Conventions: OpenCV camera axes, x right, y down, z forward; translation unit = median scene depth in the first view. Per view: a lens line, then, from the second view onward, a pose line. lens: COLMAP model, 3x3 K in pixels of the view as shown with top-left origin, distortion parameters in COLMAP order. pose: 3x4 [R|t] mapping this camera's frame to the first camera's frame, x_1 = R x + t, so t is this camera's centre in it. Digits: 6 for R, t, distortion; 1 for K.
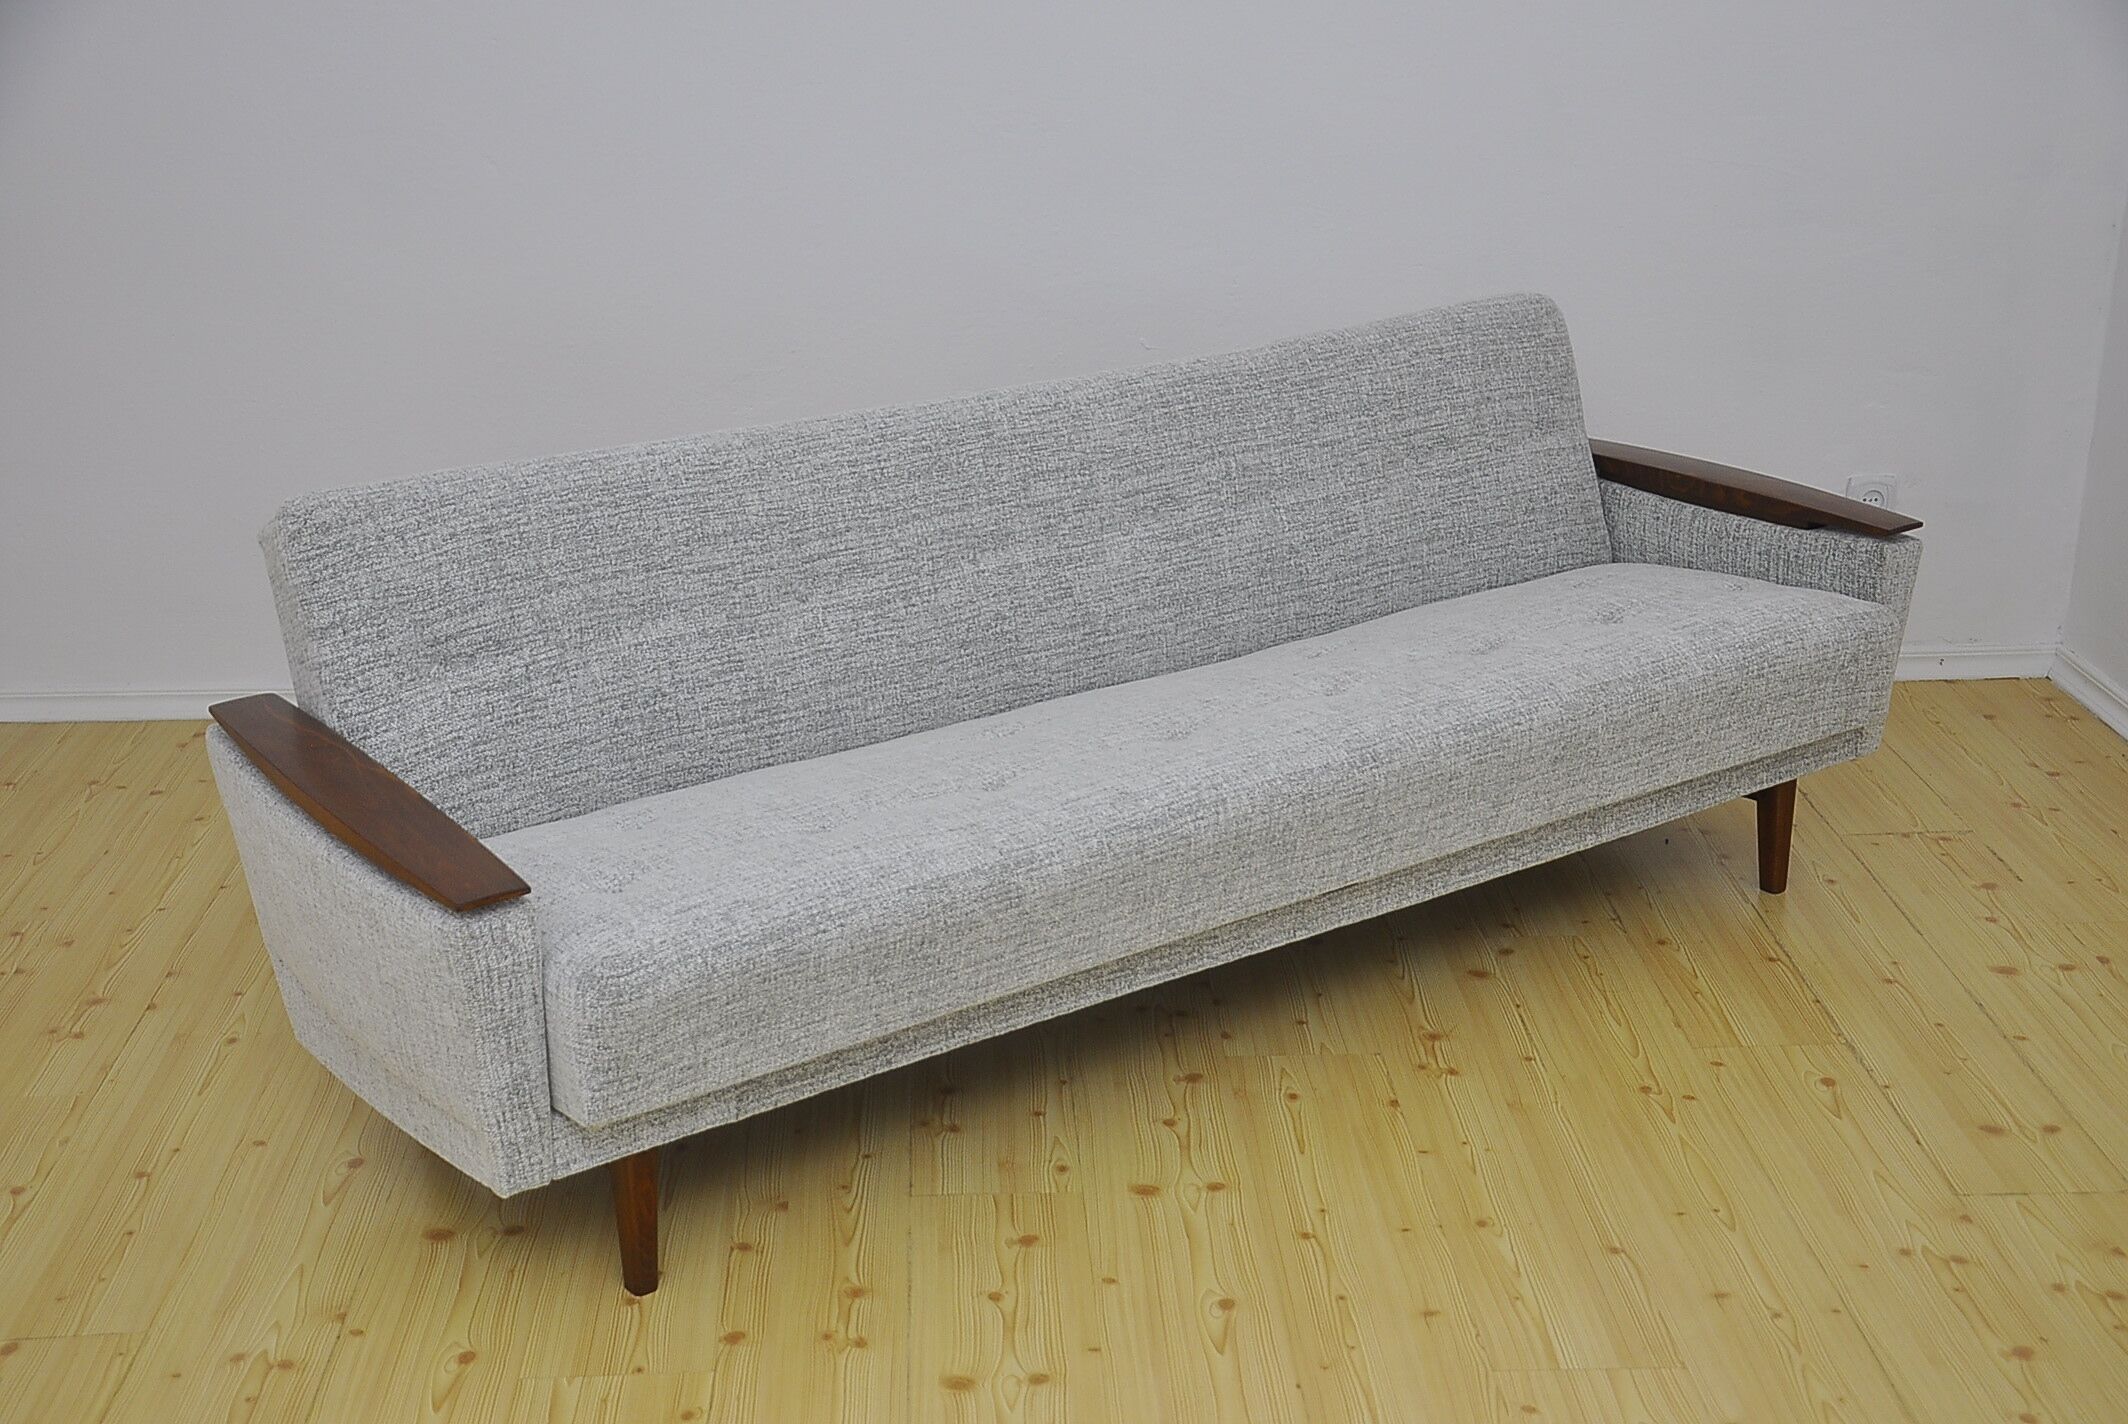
lens RADIAL K [[2787.9, 0, 1083.4], [0, 2787.9, 767.2], [0, 0, 1]] dist [0.080421, 0.000000]
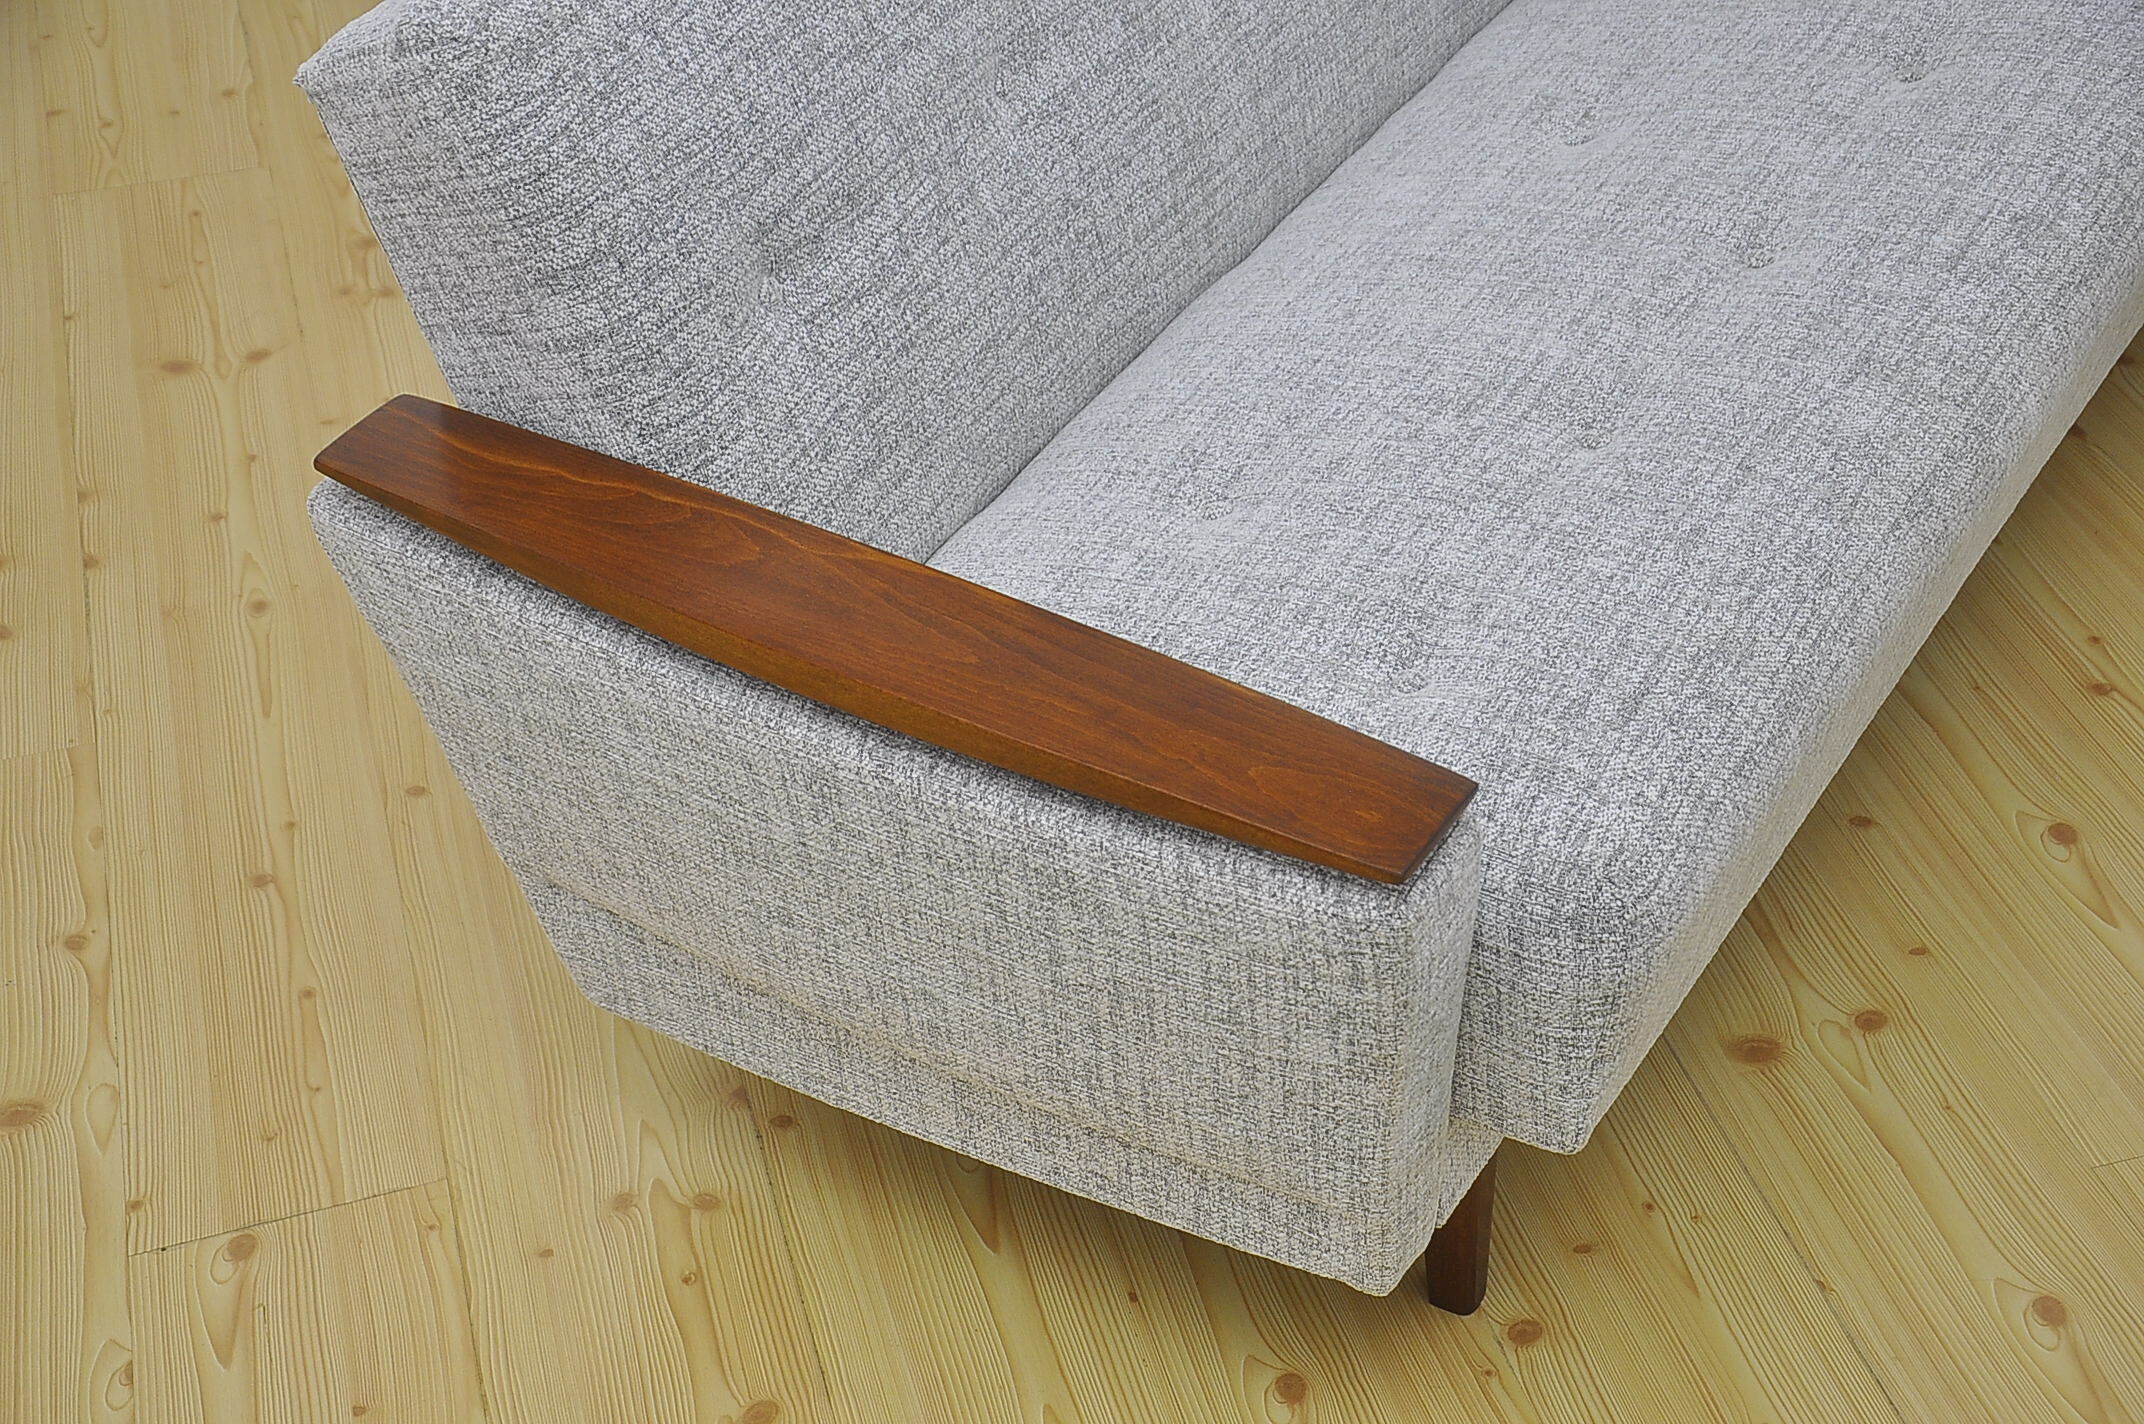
lens RADIAL K [[3148.3, 0, 1079.2], [0, 3148.3, 775.2], [0, 0, 1]] dist [0.162756, 0.000000]
pose [[0.929224, -0.268804, 0.253549, -0.345253], [0.174431, 0.923990, 0.340318, -0.135936], [-0.325756, -0.272005, 0.905481, 0.449614]]
